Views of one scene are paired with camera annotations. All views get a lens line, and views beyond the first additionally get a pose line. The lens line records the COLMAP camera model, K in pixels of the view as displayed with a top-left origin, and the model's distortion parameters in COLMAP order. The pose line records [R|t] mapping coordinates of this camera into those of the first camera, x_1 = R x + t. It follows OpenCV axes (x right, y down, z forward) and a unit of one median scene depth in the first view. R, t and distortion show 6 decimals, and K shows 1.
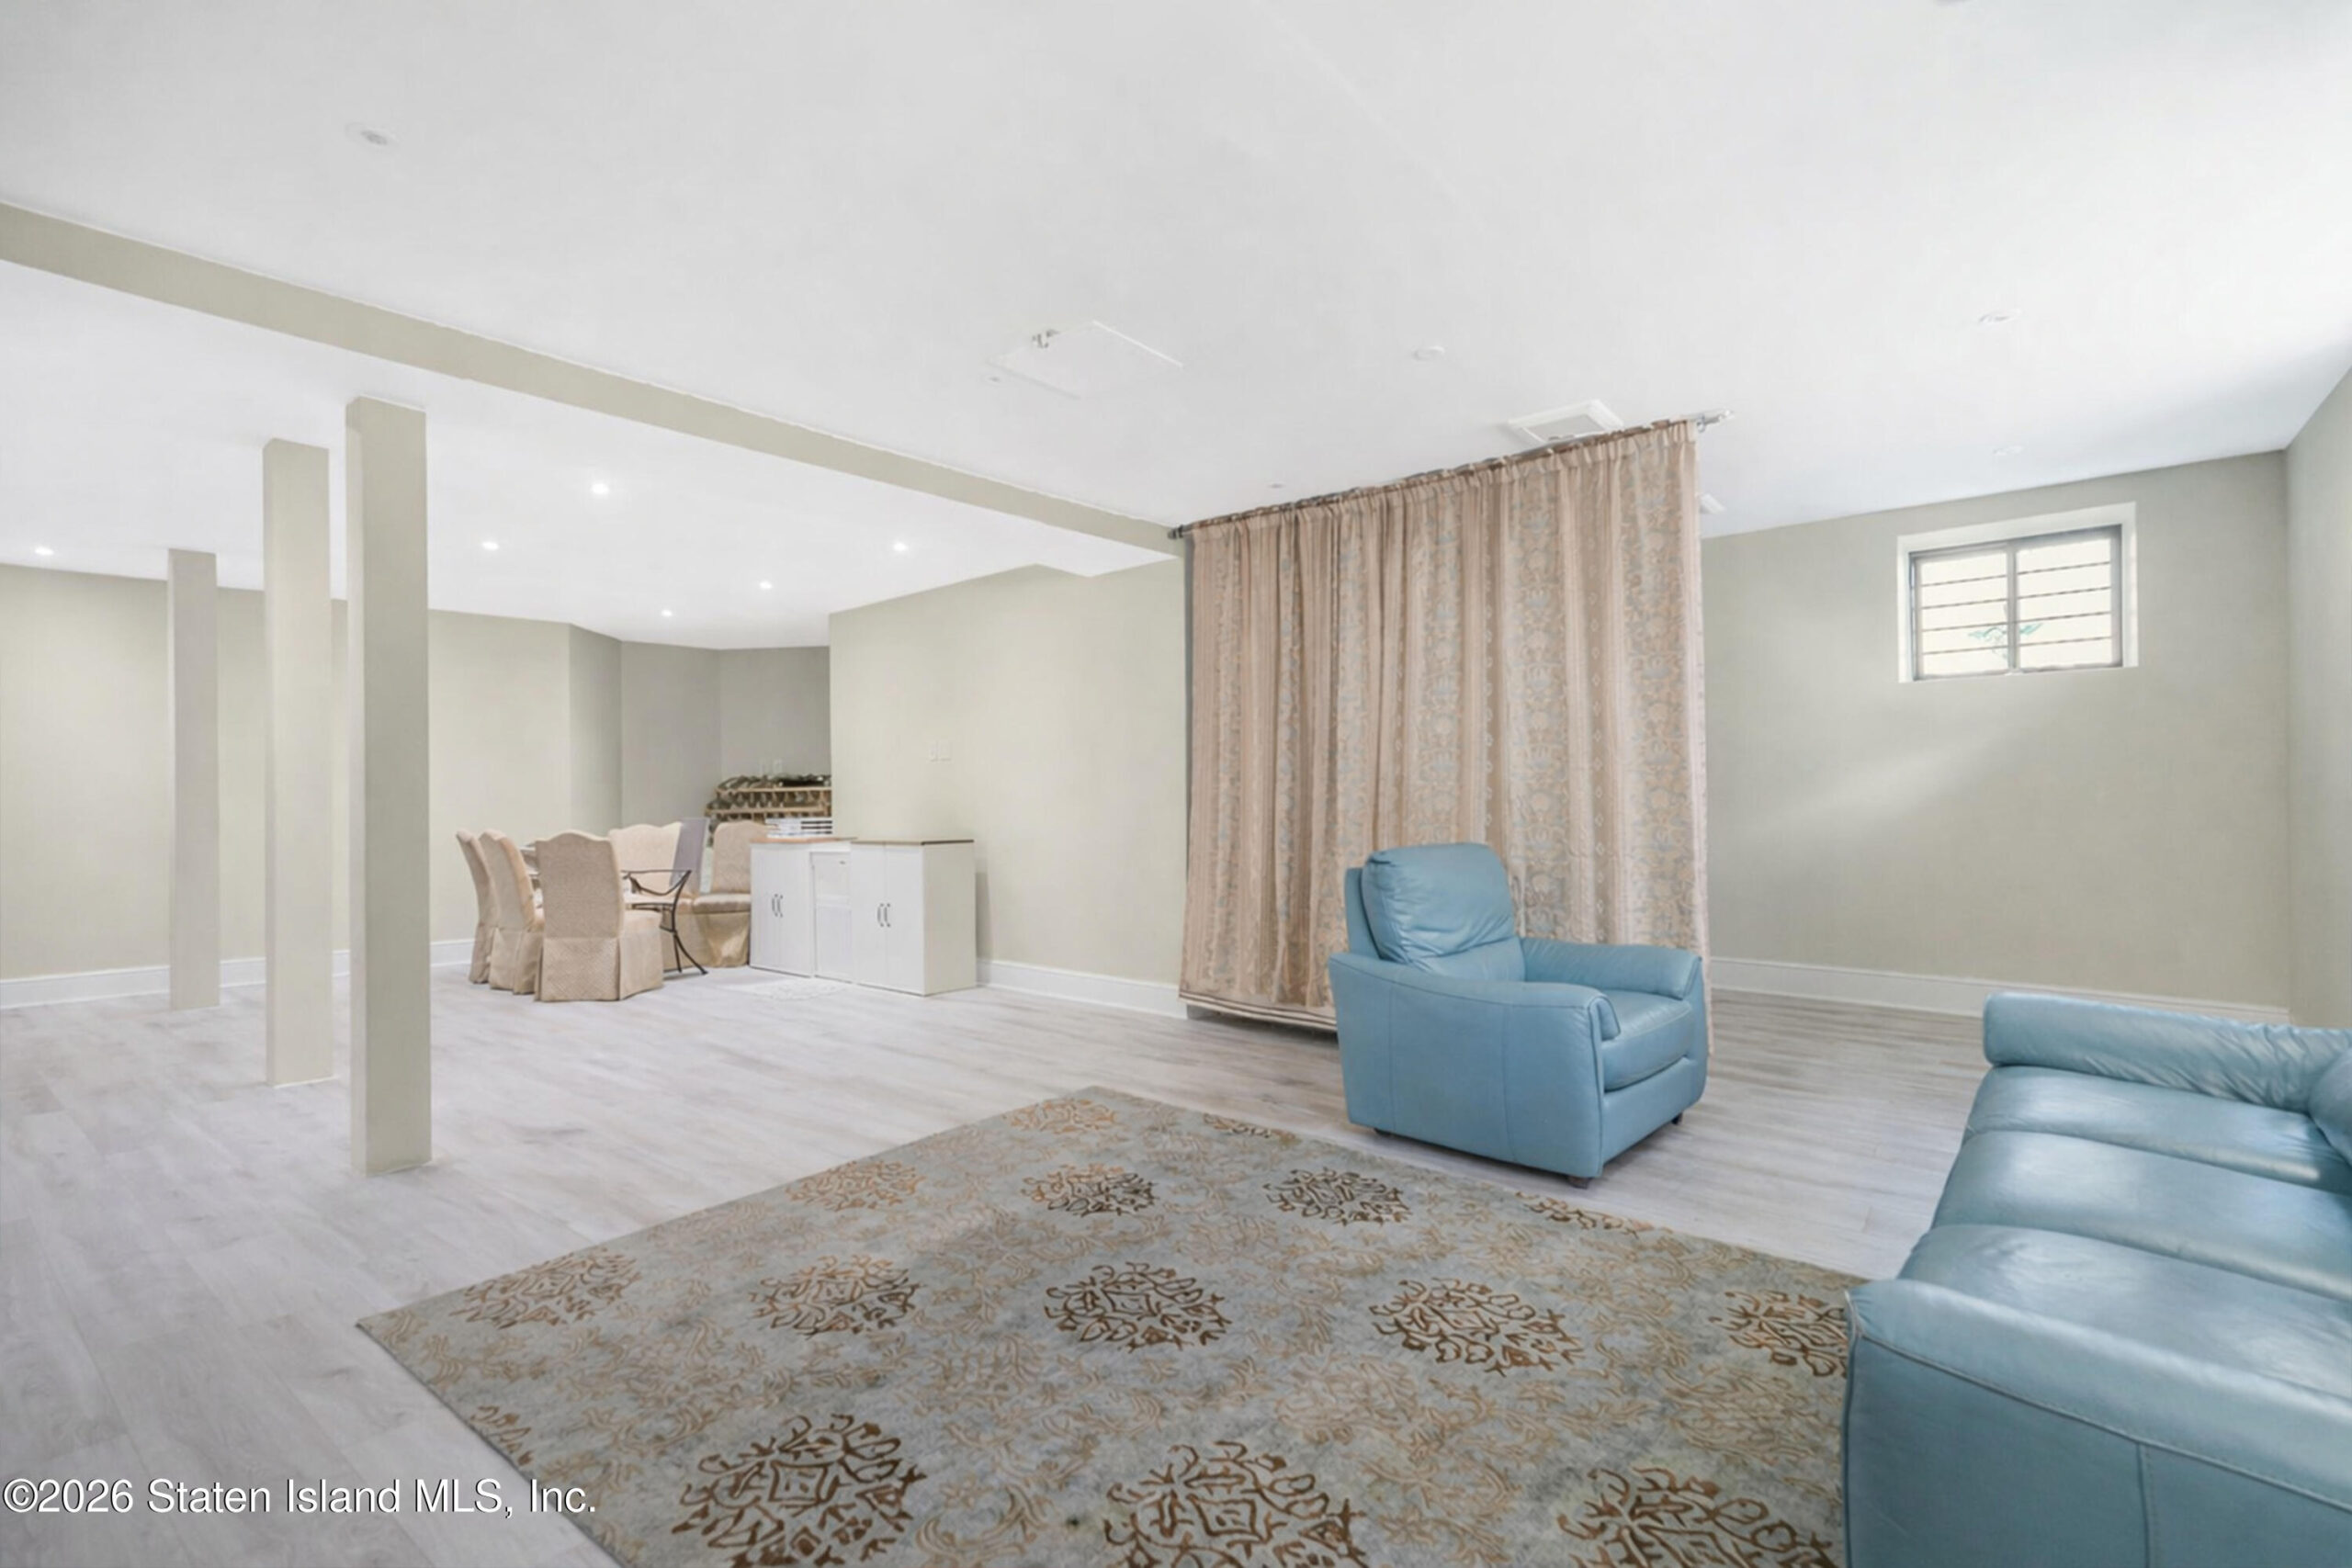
lens RADIAL K [[1061.4, 0, 1180.0], [0, 1061.4, 785.4], [0, 0, 1]] dist [-0.008099, 0.003007]
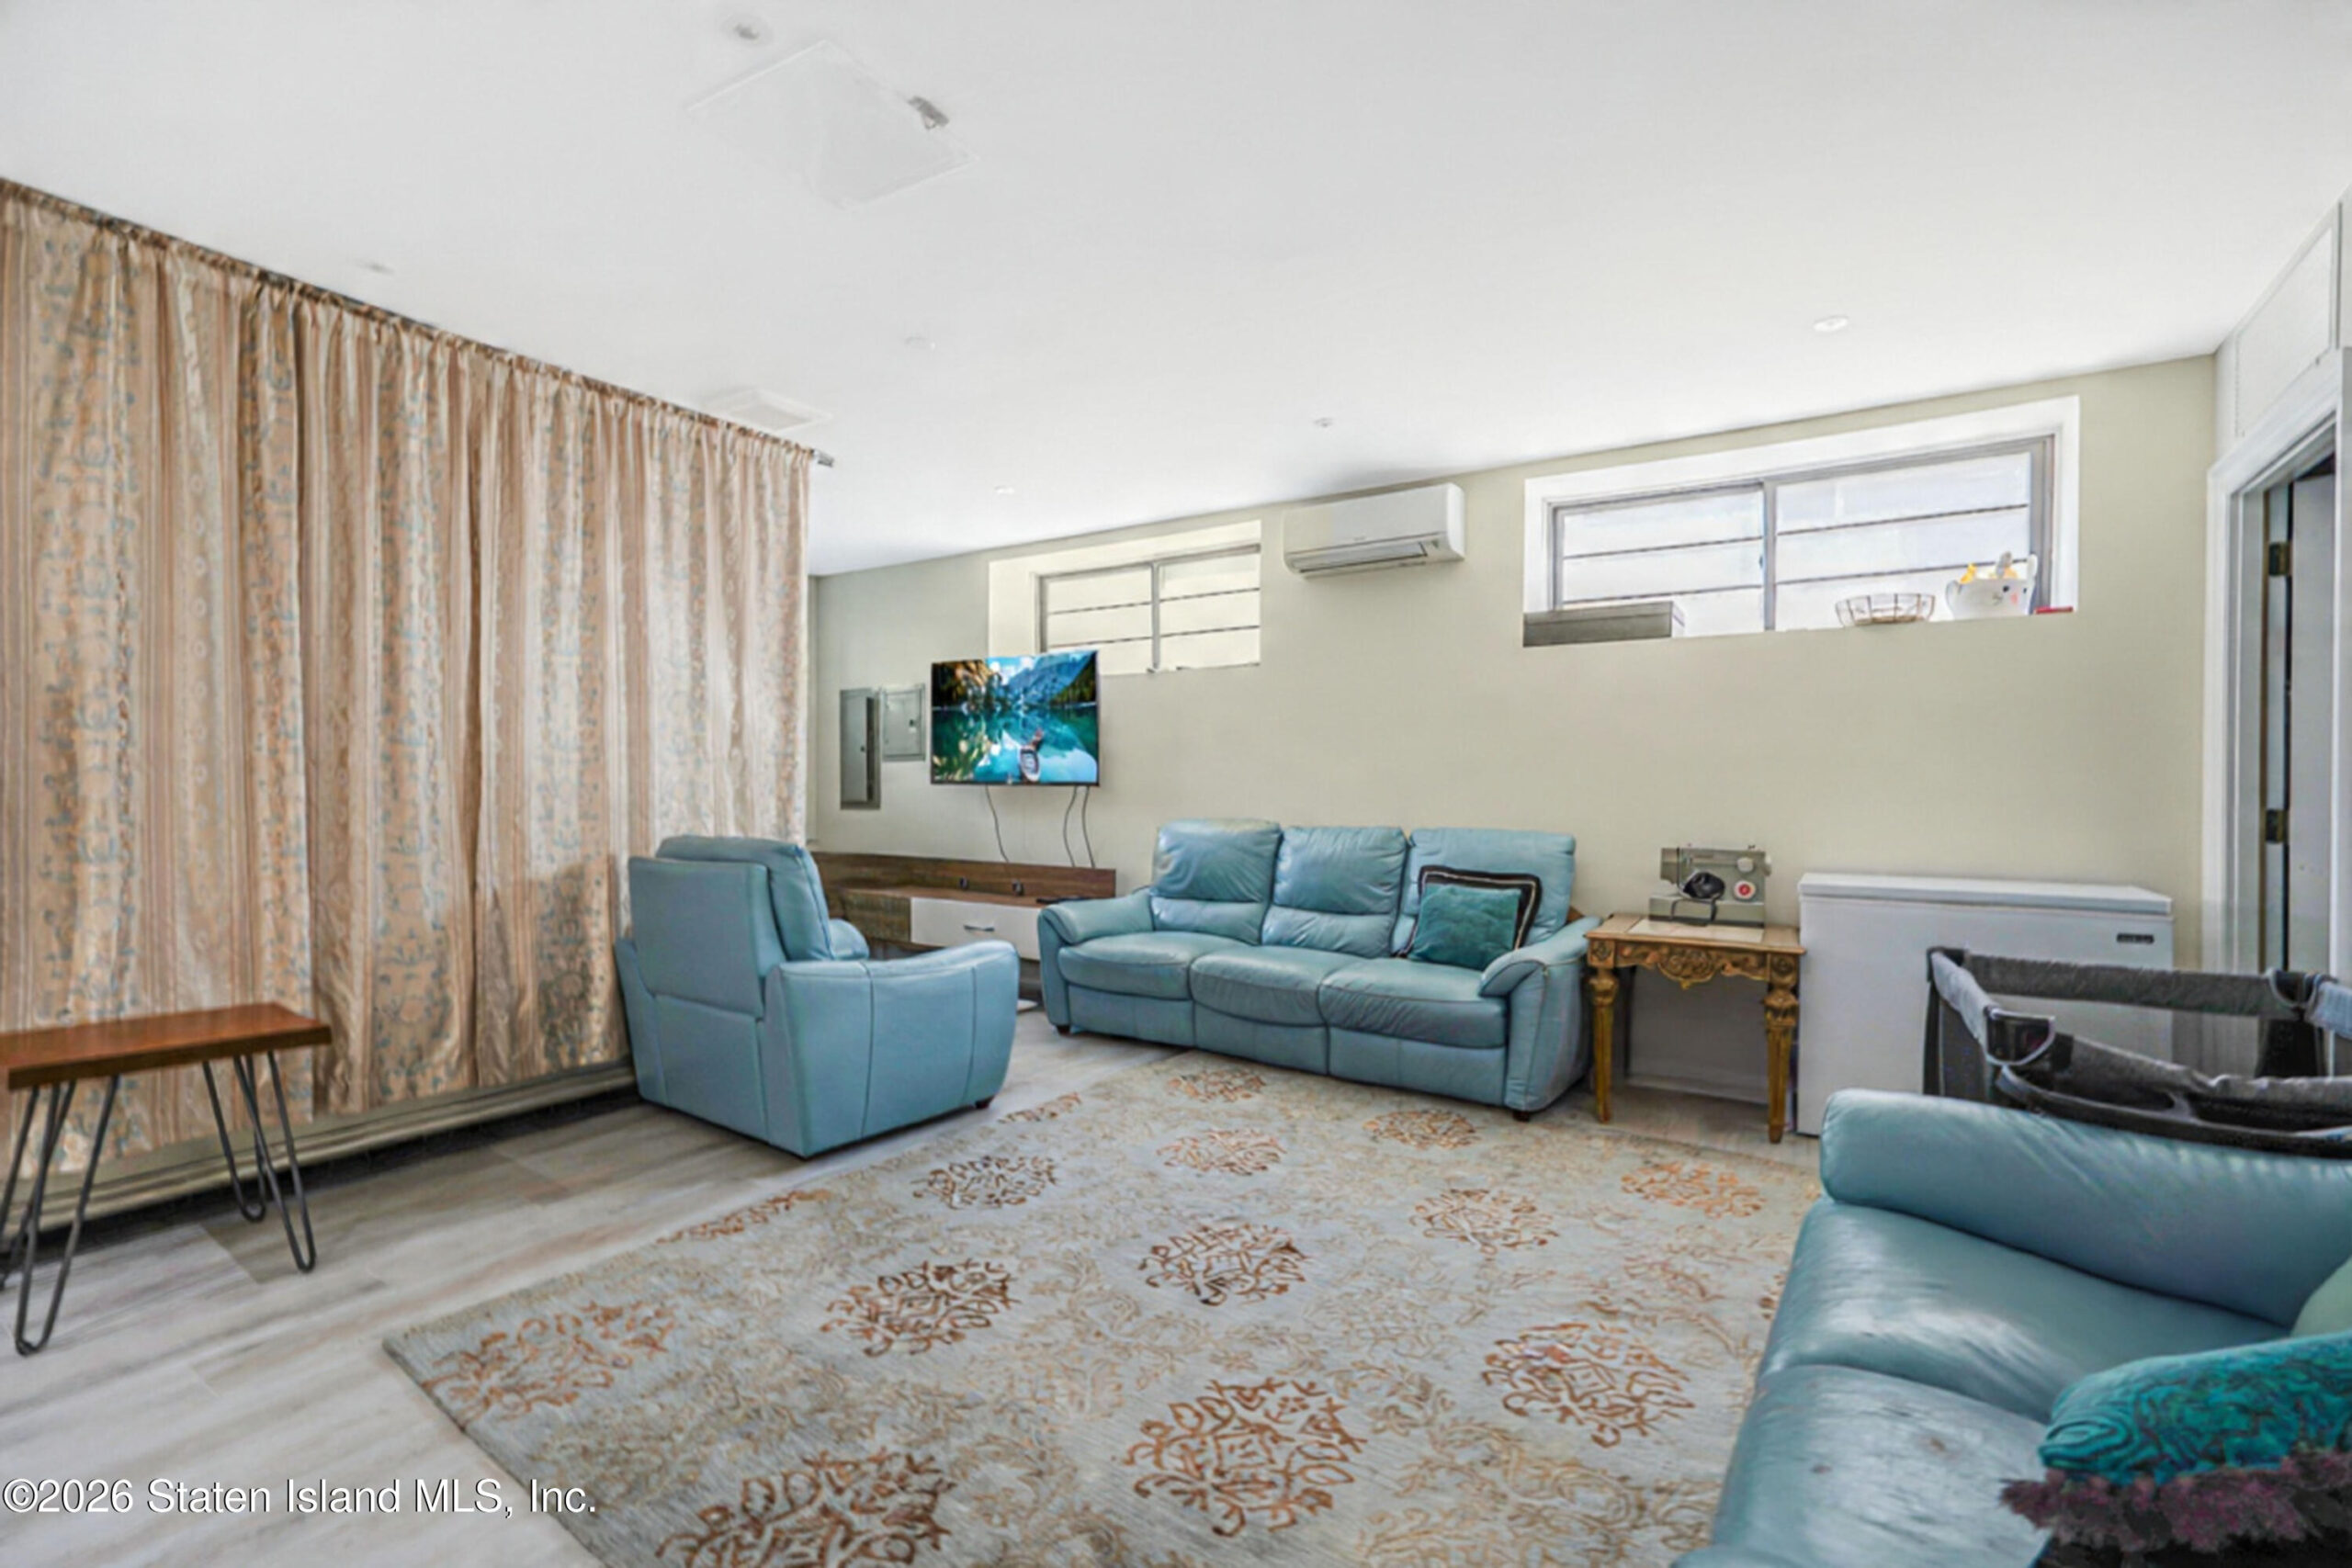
lens RADIAL K [[1061.4, 0, 1170.9], [0, 1061.4, 793.0], [0, 0, 1]] dist [-0.008099, 0.003007]
pose [[-0.108992, 0.016955, 0.993898, -0.735476], [-0.004035, 0.999839, -0.017499, 0.037464], [-0.994034, -0.005917, -0.108906, 0.806851]]
